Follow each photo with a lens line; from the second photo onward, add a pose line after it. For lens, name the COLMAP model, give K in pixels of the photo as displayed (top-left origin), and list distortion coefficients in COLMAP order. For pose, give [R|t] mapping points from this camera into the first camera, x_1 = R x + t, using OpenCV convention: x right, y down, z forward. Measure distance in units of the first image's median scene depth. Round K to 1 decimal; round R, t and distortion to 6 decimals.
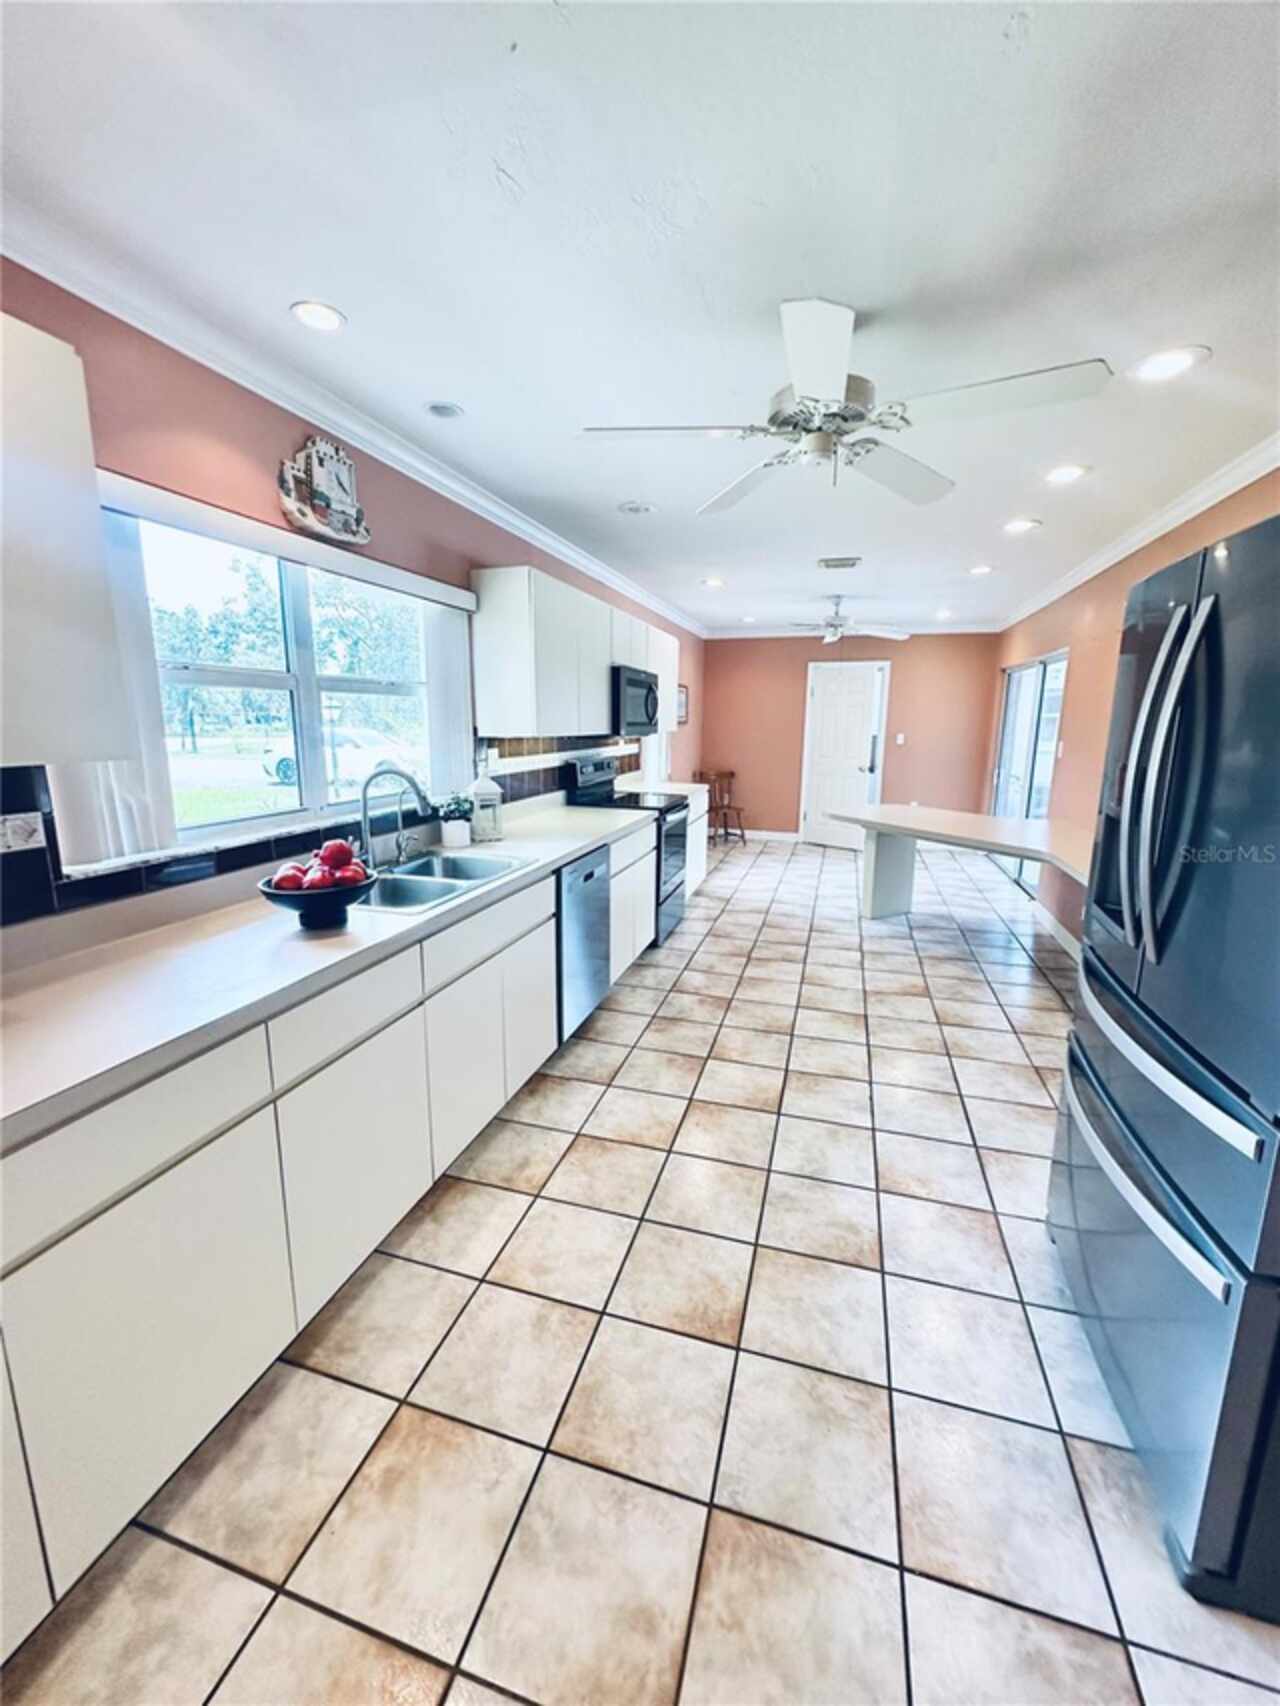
lens RADIAL K [[678.2, 0, 640.0], [0, 678.2, 853.0], [0, 0, 1]] dist [-0.001911, -0.000213]
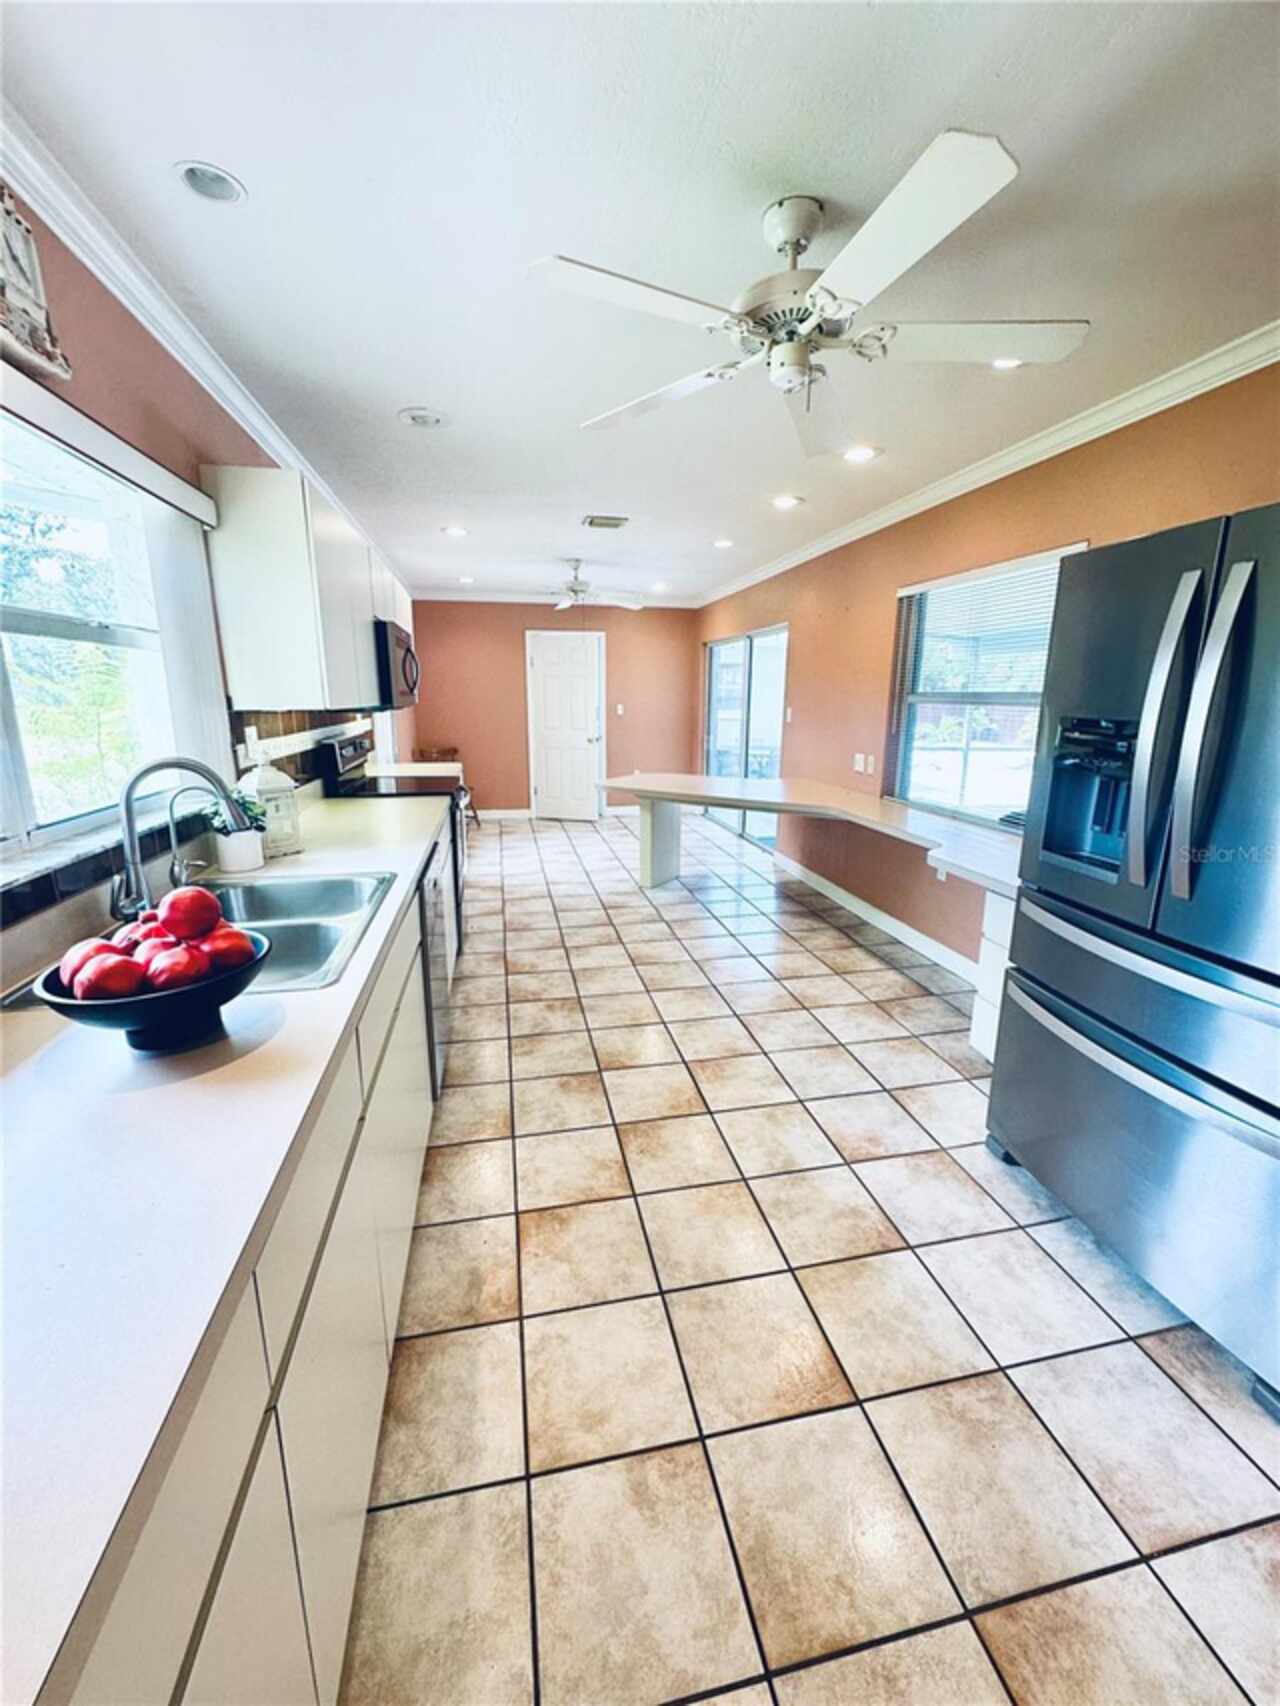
lens RADIAL K [[678.2, 0, 640.0], [0, 678.2, 853.0], [0, 0, 1]] dist [-0.001911, -0.000213]
pose [[0.879068, -0.113307, 0.463035, -0.198015], [0.096190, 0.993522, 0.060504, -0.024517], [-0.466891, -0.008648, 0.884273, 0.168371]]
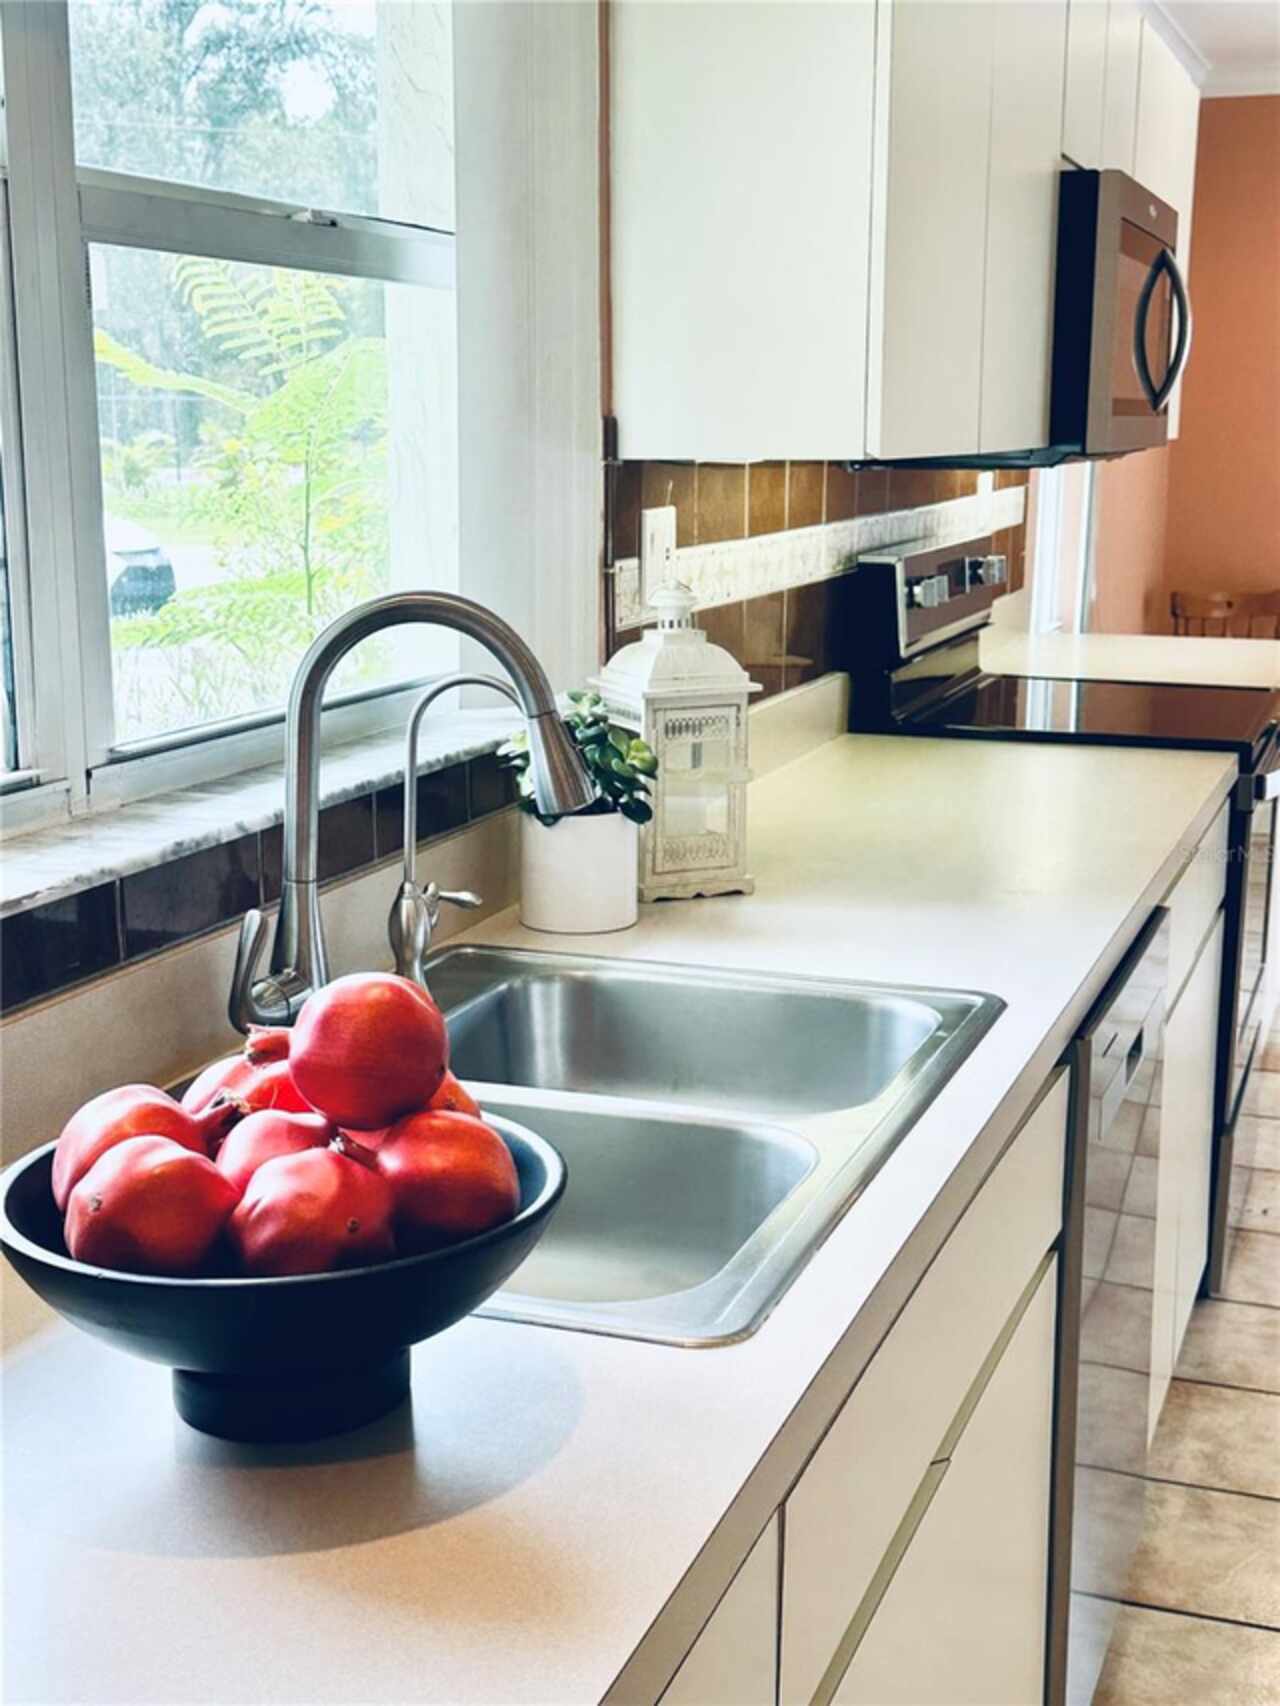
lens RADIAL K [[2246.8, 0, 640.0], [0, 2246.8, 853.0], [0, 0, 1]] dist [0.125495, -0.026194]
pose [[0.998715, 0.004113, -0.050511, -0.179468], [-0.004243, 0.999988, -0.002474, -0.028244], [0.050500, 0.002685, 0.998720, 0.191294]]
